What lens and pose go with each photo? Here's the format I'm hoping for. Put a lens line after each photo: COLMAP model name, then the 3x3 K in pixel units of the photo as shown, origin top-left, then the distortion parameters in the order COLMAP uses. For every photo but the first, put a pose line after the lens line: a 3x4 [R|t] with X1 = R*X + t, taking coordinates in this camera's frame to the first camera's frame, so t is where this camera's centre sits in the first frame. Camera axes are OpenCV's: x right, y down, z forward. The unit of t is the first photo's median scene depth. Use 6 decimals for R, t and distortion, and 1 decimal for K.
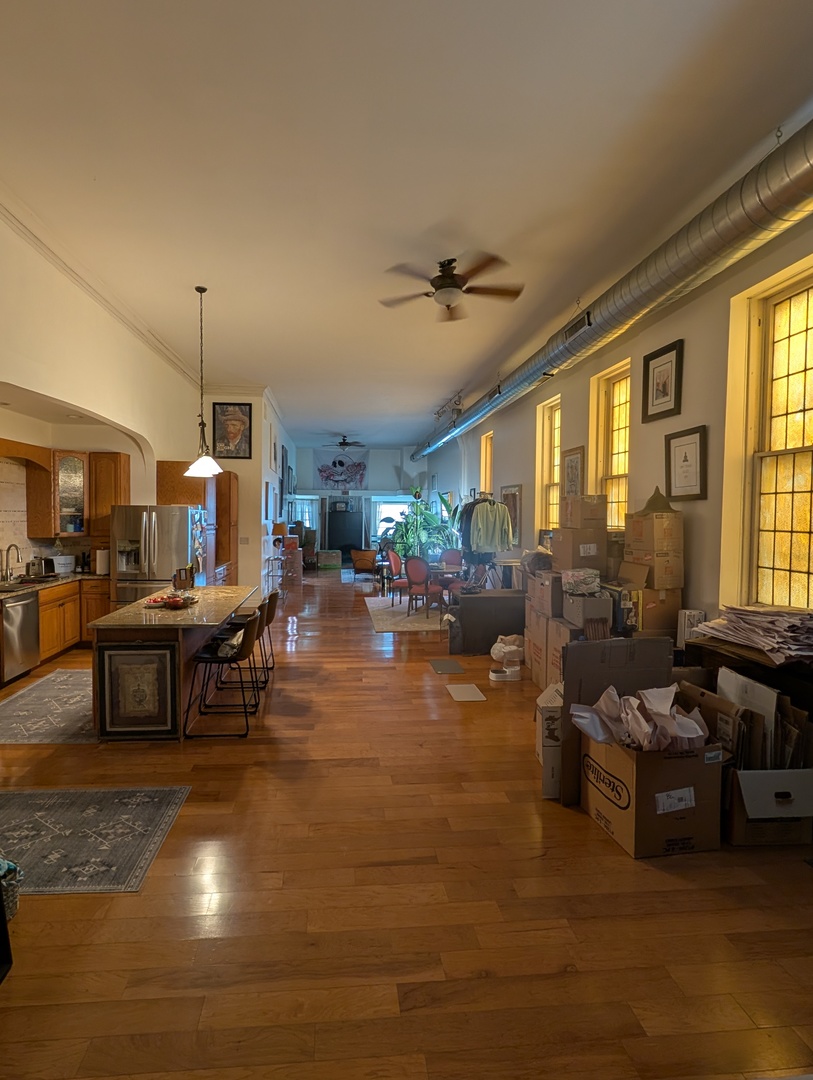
lens RADIAL K [[525.5, 0, 406.4], [0, 525.5, 538.8], [0, 0, 1]] dist [0.002048, 0.000159]
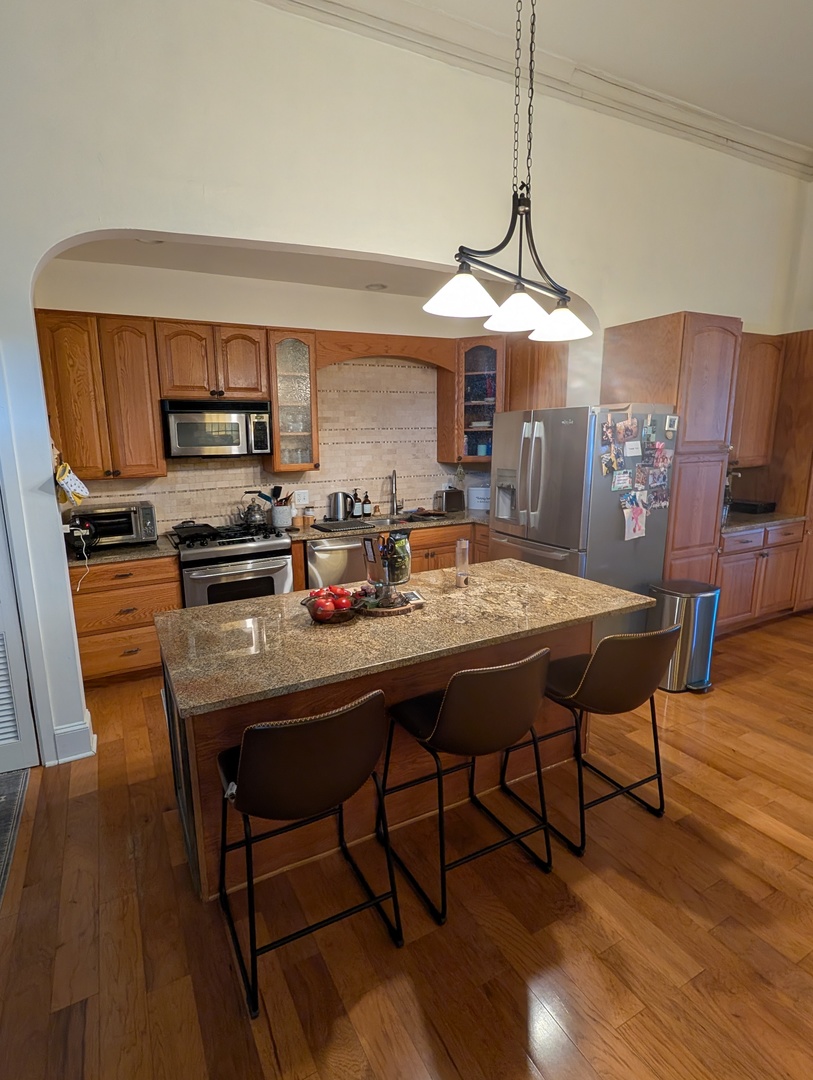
lens RADIAL K [[525.5, 0, 404.5], [0, 525.5, 534.2], [0, 0, 1]] dist [0.002048, 0.000159]
pose [[0.290342, 0.157611, -0.943854, 0.028397], [-0.013055, 0.986903, 0.160784, -0.022222], [0.956834, -0.034360, 0.288597, 0.751301]]
